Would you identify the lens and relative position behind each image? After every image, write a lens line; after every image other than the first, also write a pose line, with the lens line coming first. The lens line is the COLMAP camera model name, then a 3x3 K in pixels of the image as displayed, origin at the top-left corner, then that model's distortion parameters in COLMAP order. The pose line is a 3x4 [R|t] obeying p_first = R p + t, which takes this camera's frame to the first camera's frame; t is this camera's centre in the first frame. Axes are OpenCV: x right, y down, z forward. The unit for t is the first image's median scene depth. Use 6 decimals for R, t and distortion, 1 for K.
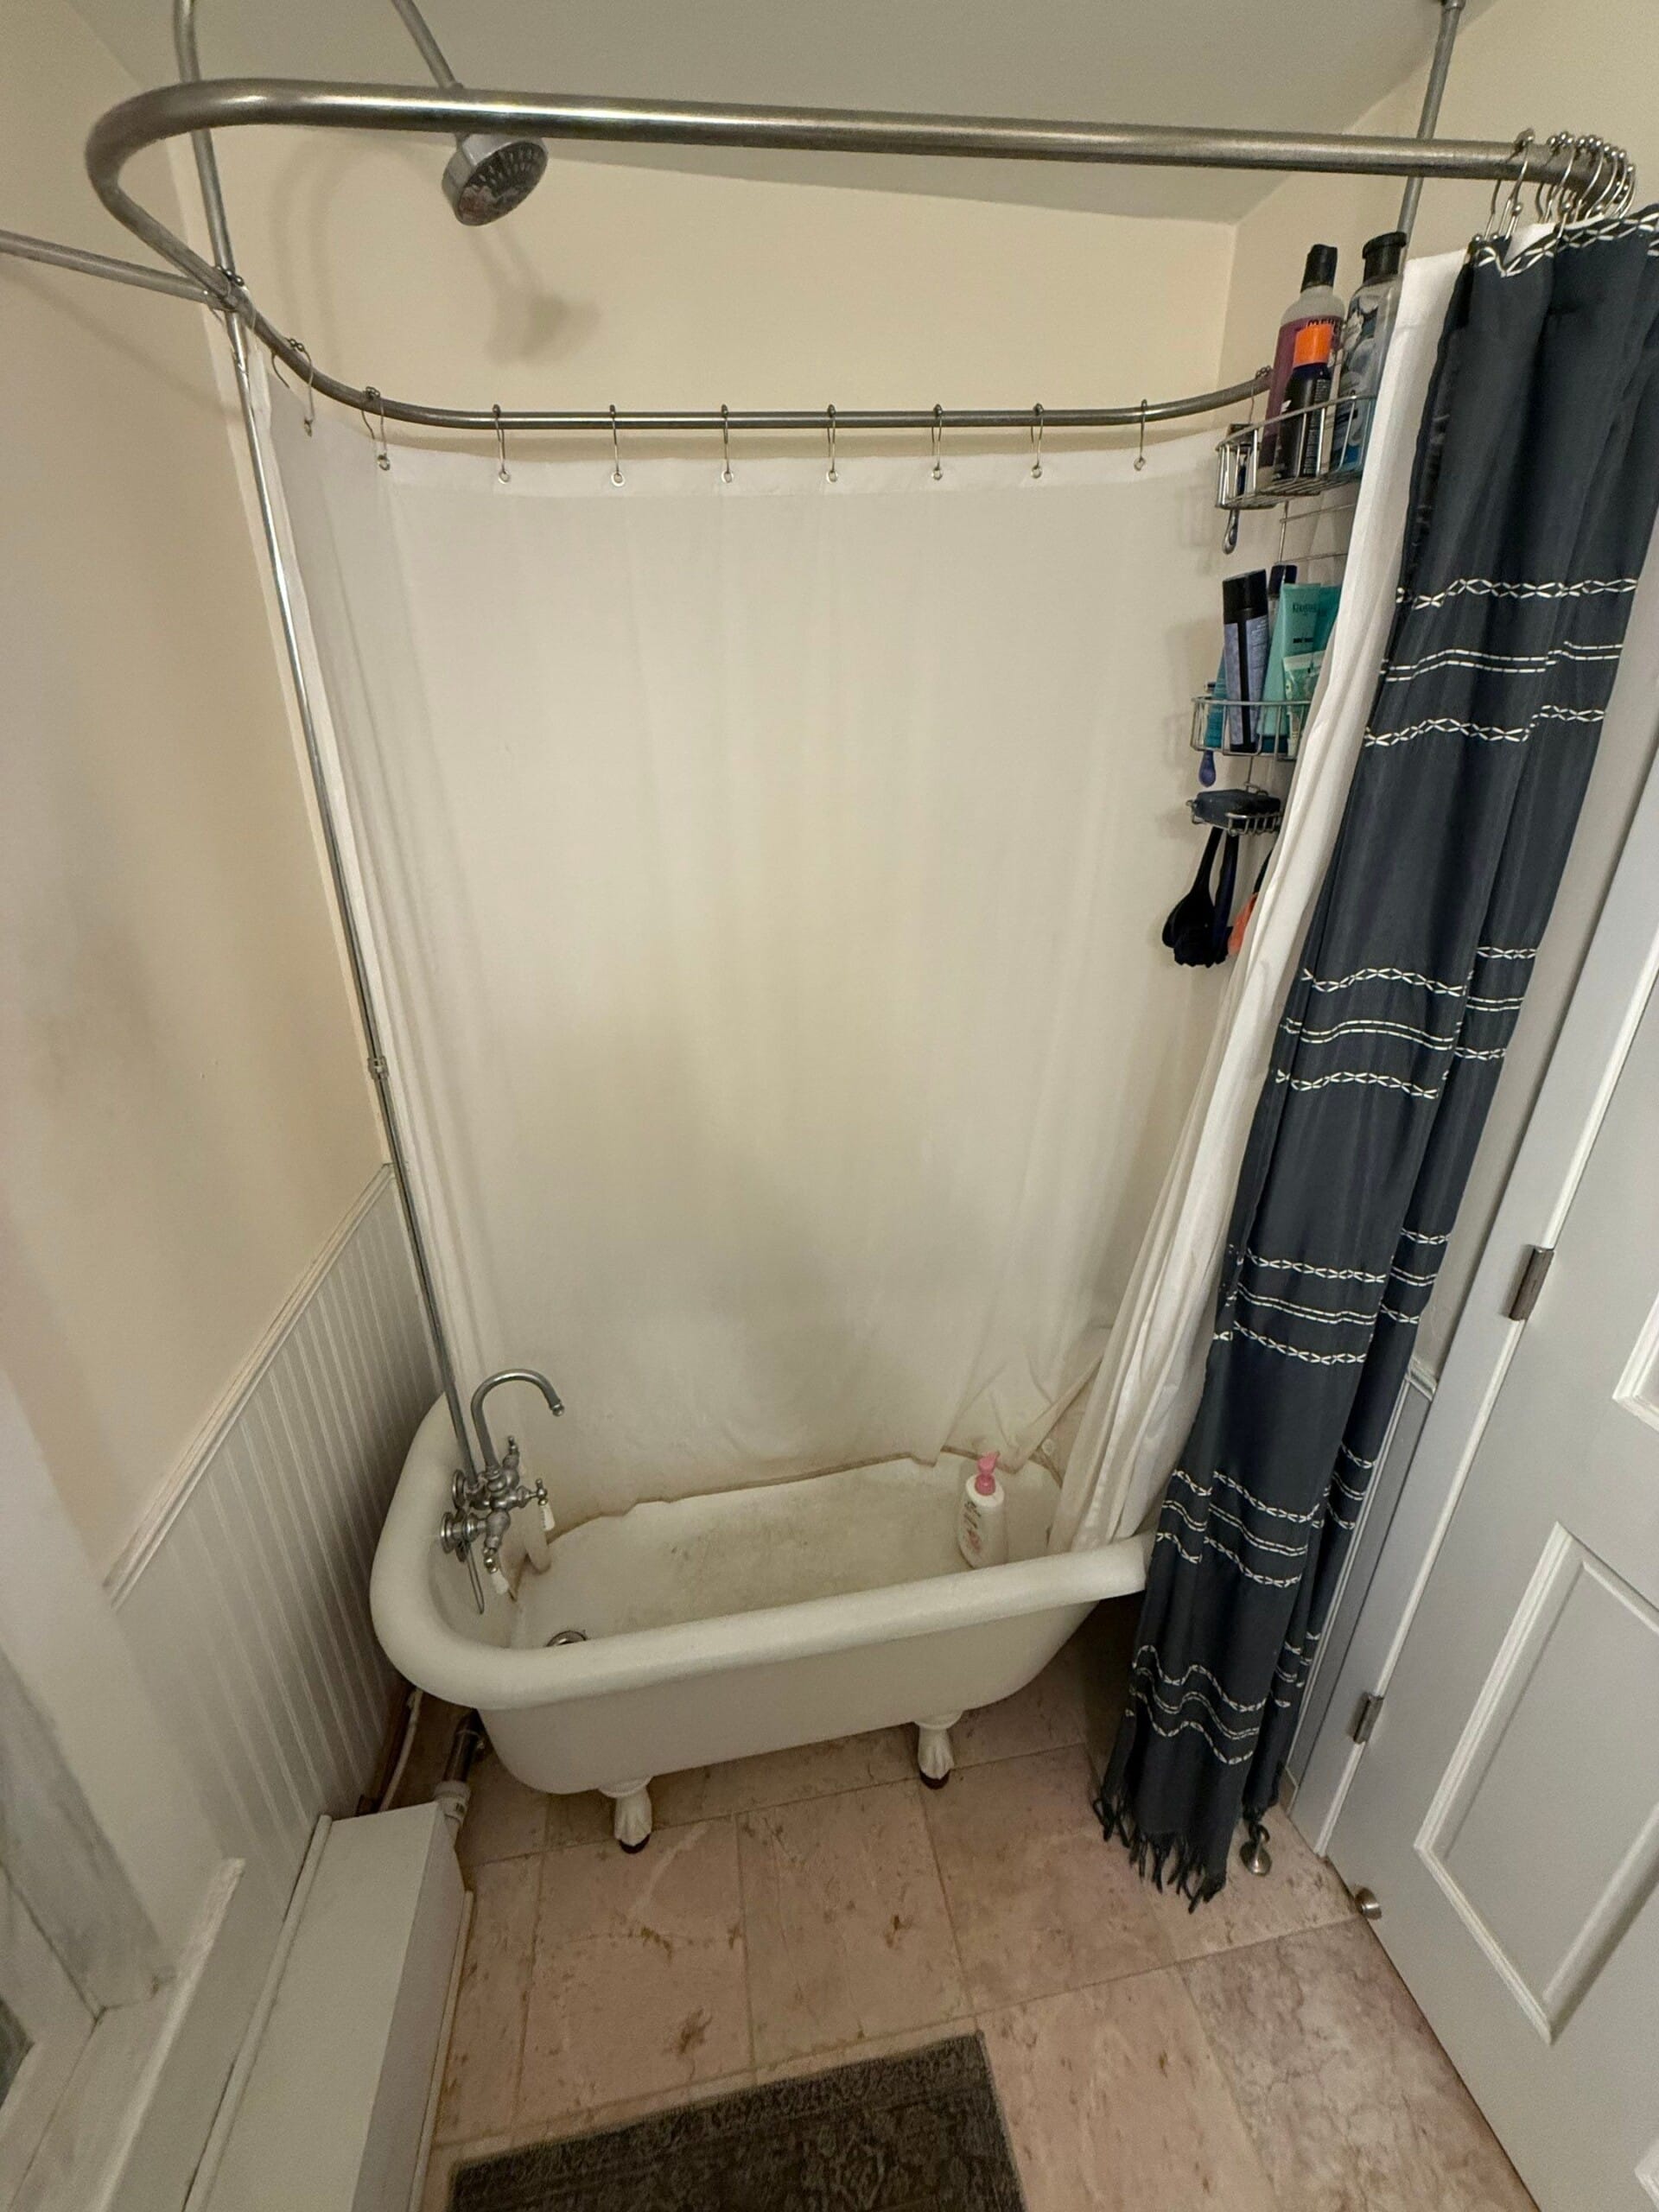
lens RADIAL K [[877.5, 0, 829.5], [0, 877.5, 1106.0], [0, 0, 1]] dist [0.001268, -0.004057]
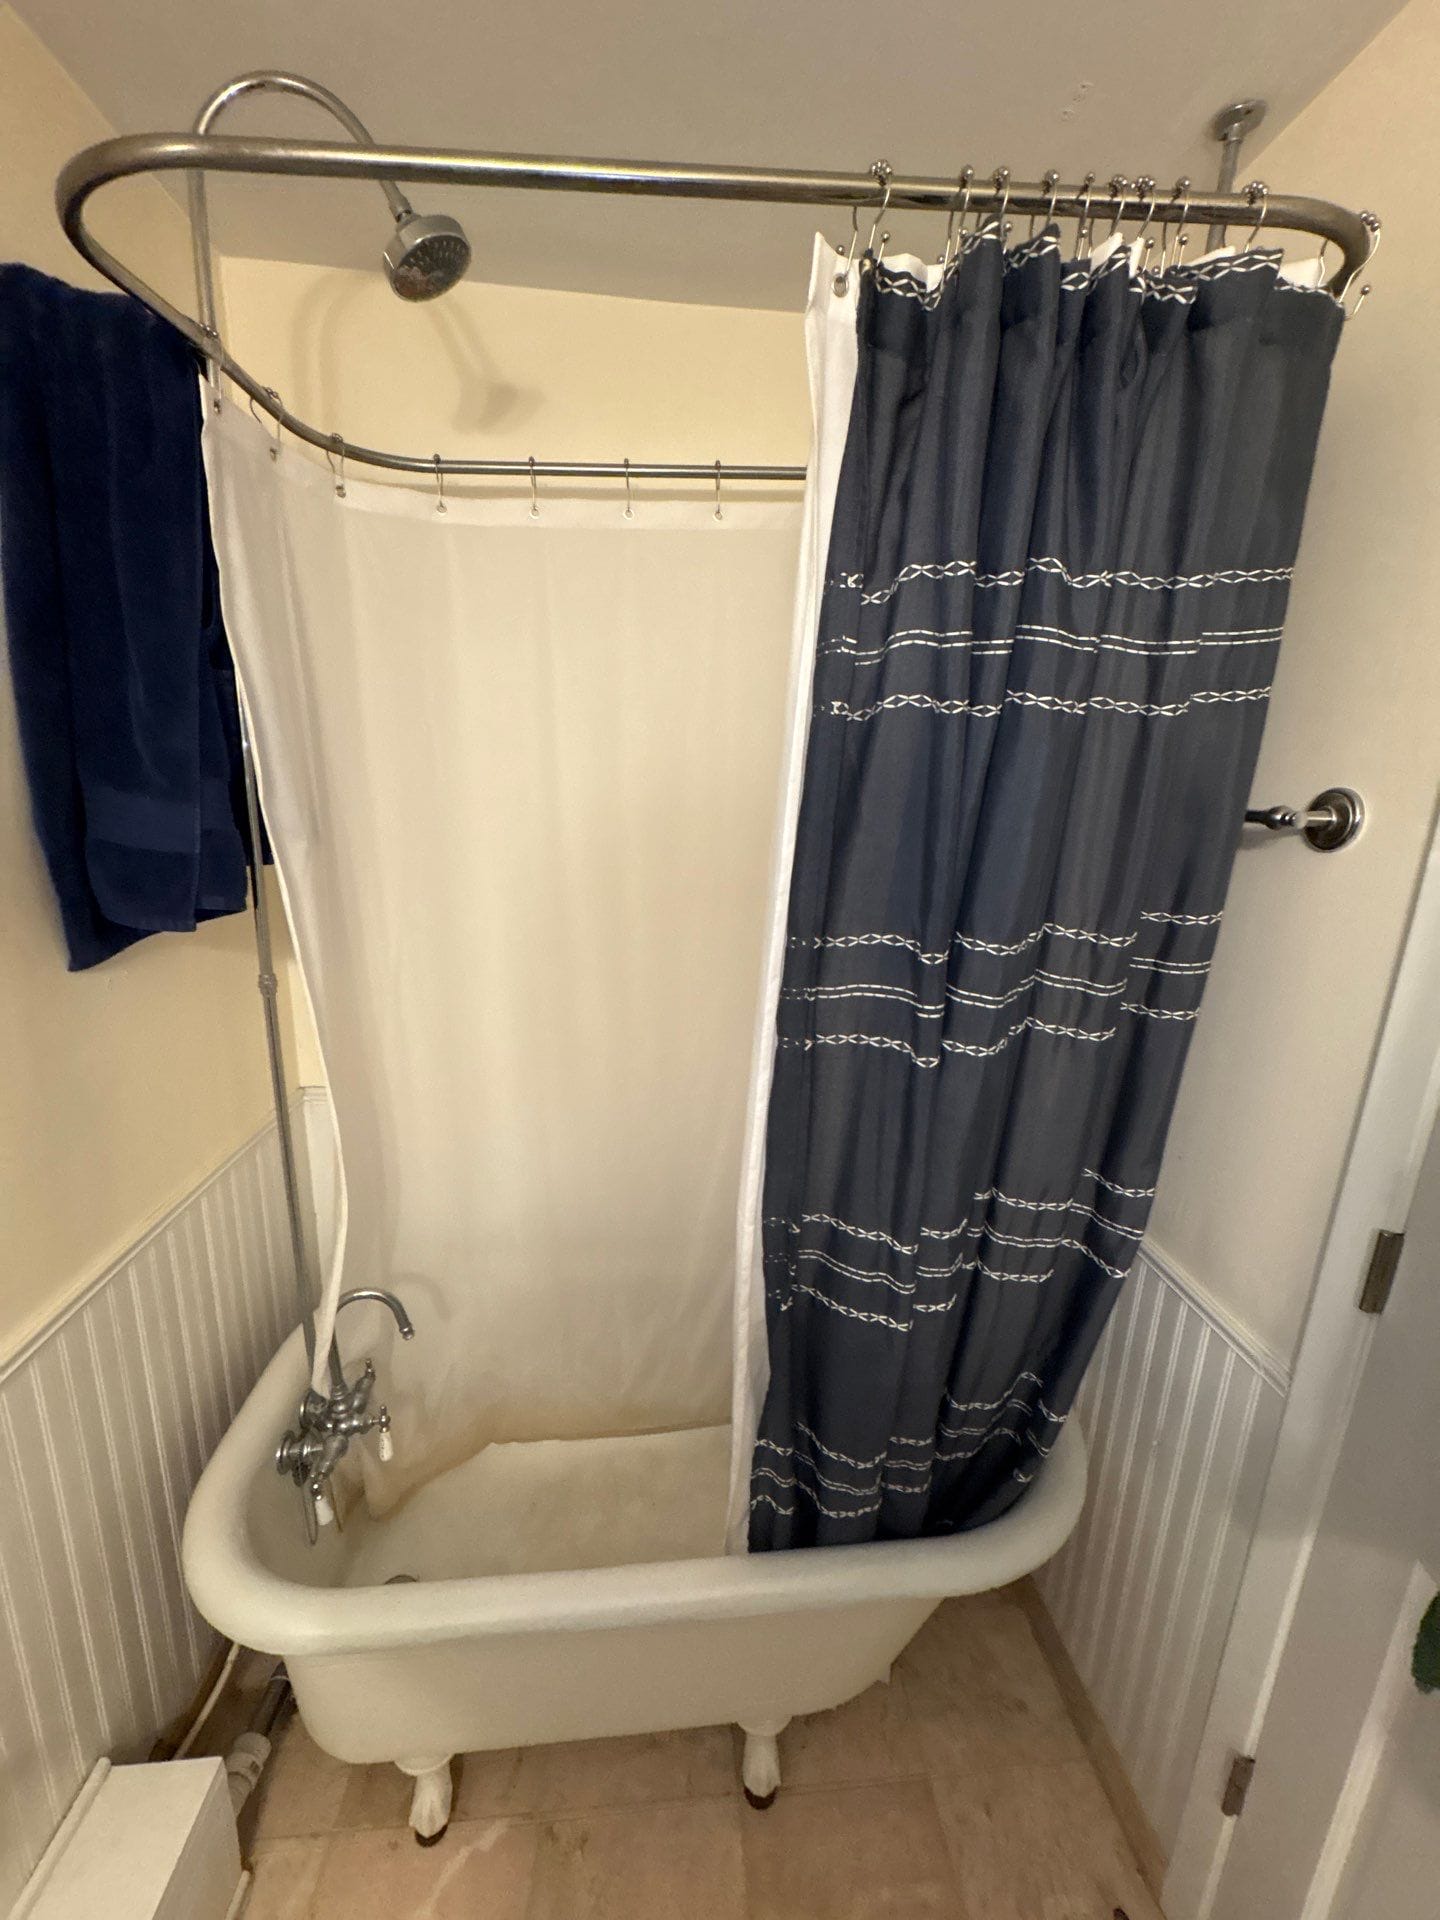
lens RADIAL K [[760.8, 0, 720.0], [0, 760.8, 960.0], [0, 0, 1]] dist [0.003468, -0.003538]
pose [[0.996217, 0.052610, -0.069160, 0.095365], [-0.063226, 0.984831, -0.161584, 0.037271], [0.059610, 0.165346, 0.984432, 0.072348]]
